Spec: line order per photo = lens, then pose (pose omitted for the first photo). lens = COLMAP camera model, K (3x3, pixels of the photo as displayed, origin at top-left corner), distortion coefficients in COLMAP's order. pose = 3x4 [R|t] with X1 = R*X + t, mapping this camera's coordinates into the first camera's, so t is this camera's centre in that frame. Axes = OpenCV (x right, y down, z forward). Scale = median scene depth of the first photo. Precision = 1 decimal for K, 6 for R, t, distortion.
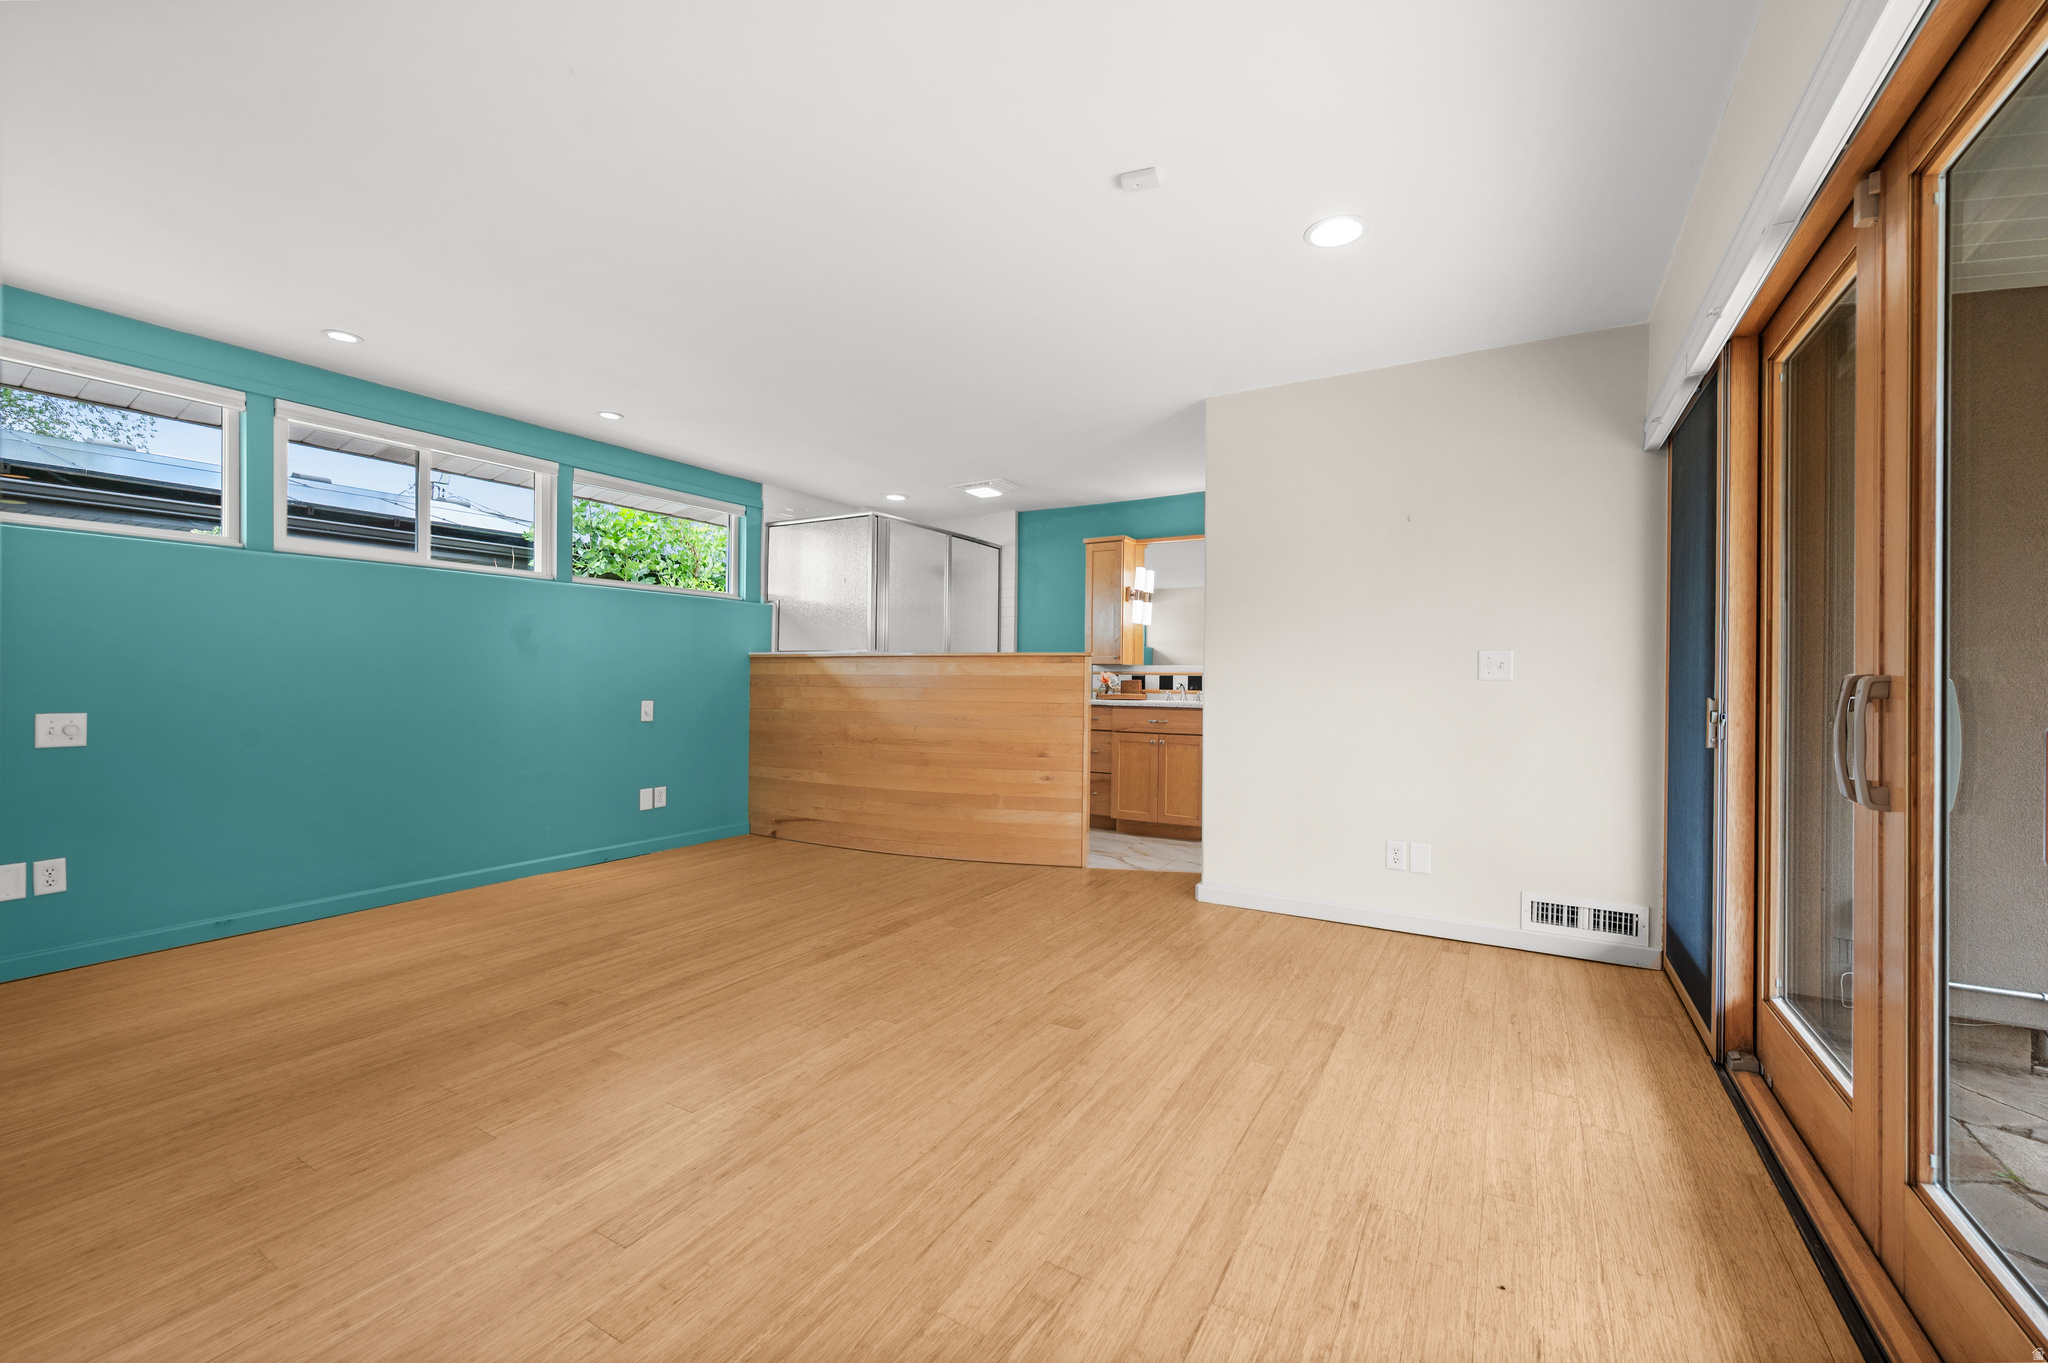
lens RADIAL K [[818.3, 0, 1028.2], [0, 818.3, 678.8], [0, 0, 1]] dist [-0.000589, -0.000993]
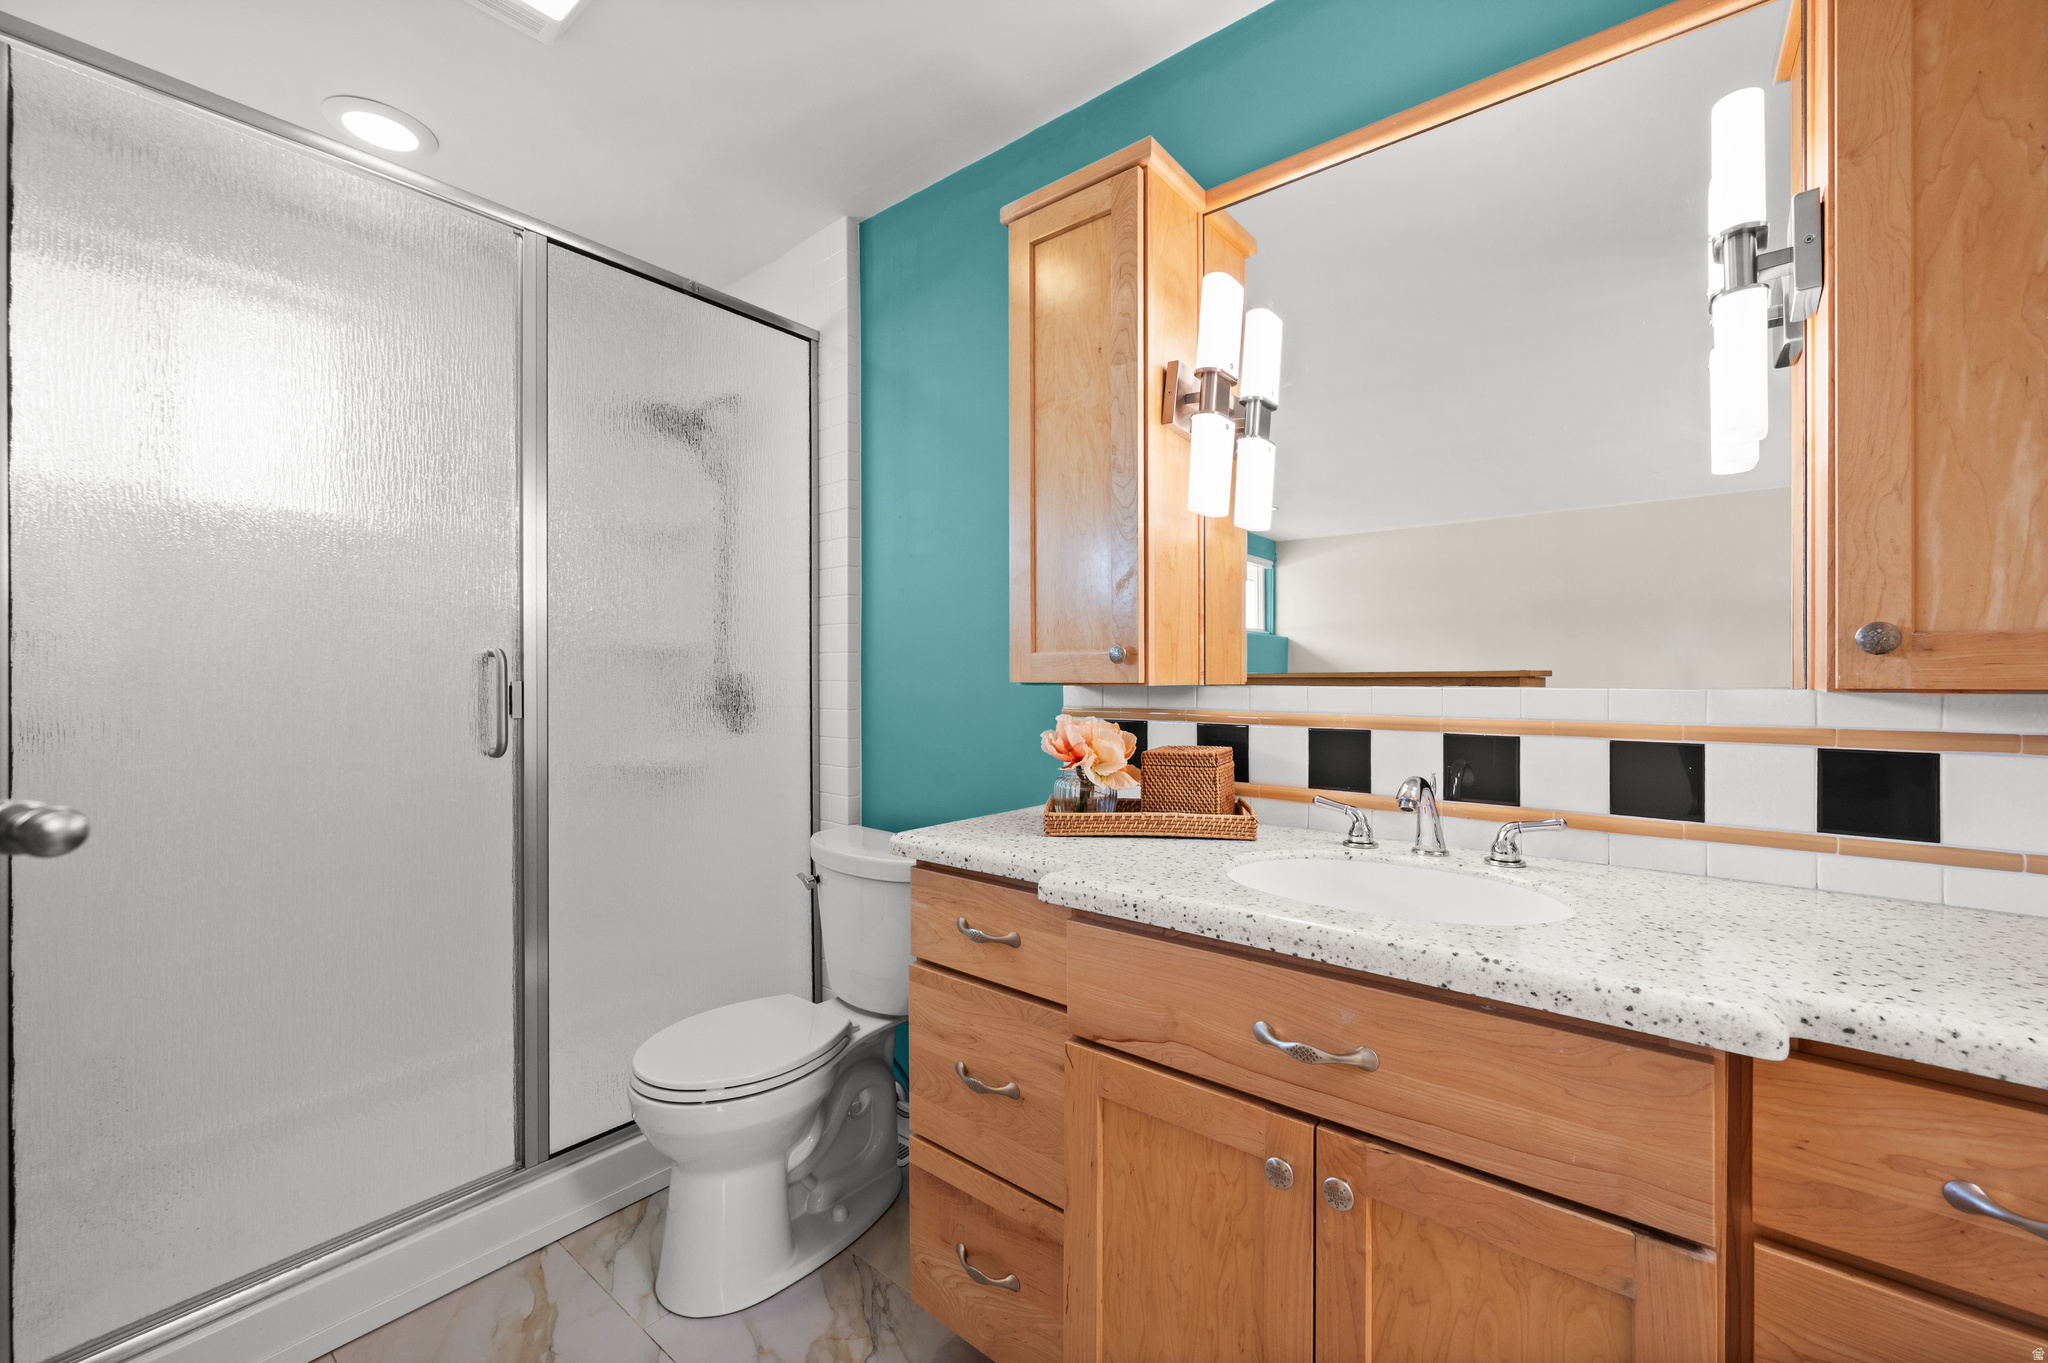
lens RADIAL K [[818.3, 0, 1030.9], [0, 818.3, 664.7], [0, 0, 1]] dist [-0.000589, -0.000993]
pose [[0.987381, -0.012237, -0.157890, 0.180782], [0.012136, 0.999925, -0.001607, -0.036136], [0.157898, -0.000329, 0.987455, 1.148850]]
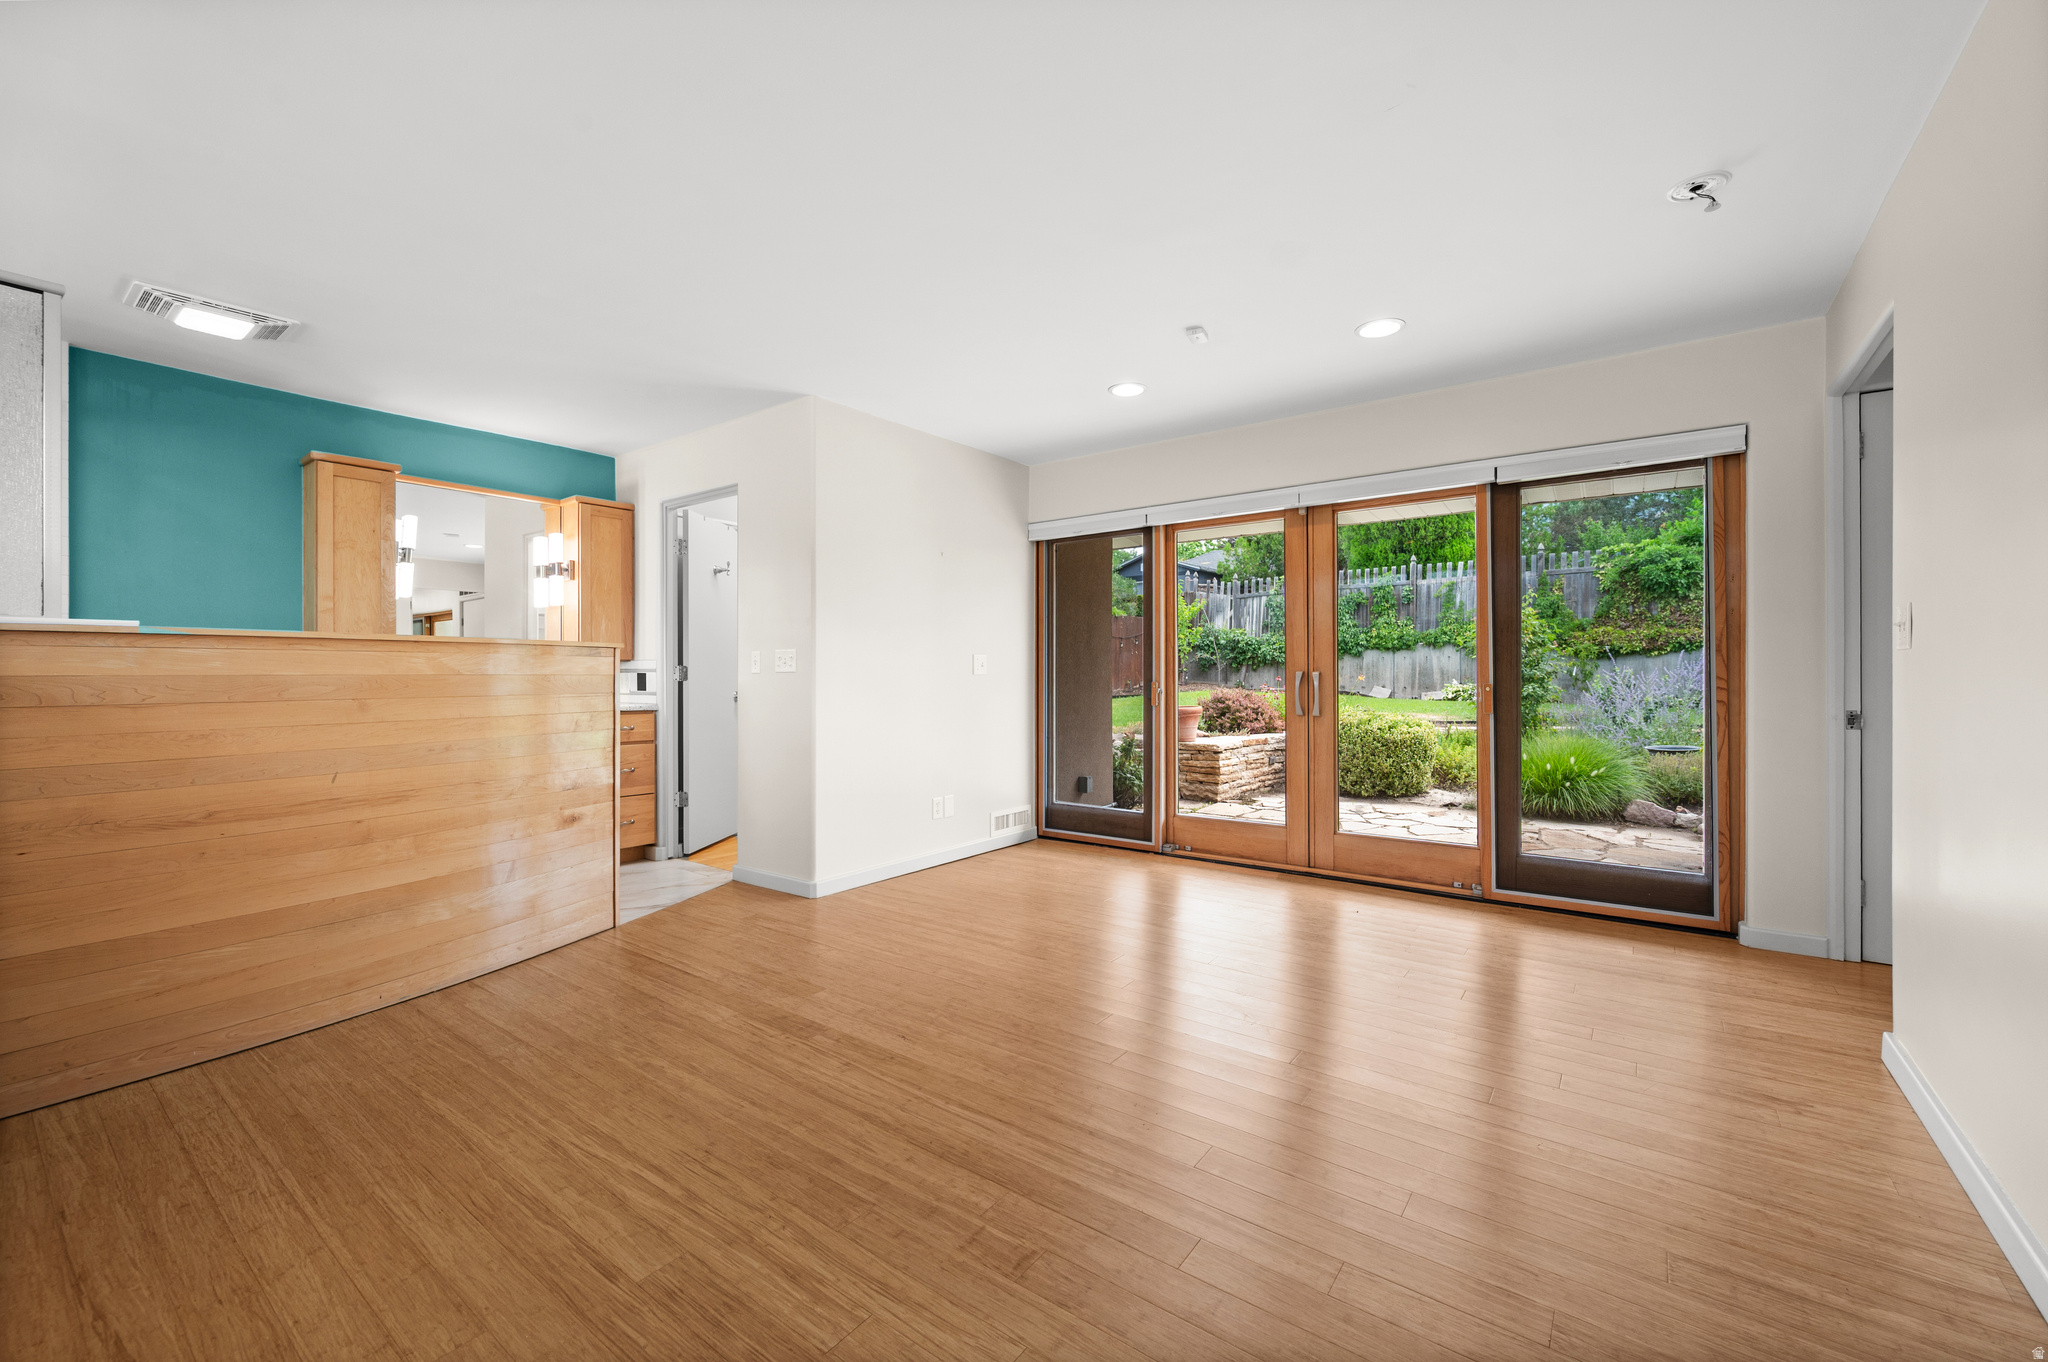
lens RADIAL K [[818.3, 0, 1034.3], [0, 818.3, 672.5], [0, 0, 1]] dist [-0.000589, -0.000993]
pose [[0.117314, -0.006480, 0.993074, -0.739960], [0.005662, 0.999967, 0.005856, -0.008536], [-0.993079, 0.004935, 0.117347, 0.606759]]
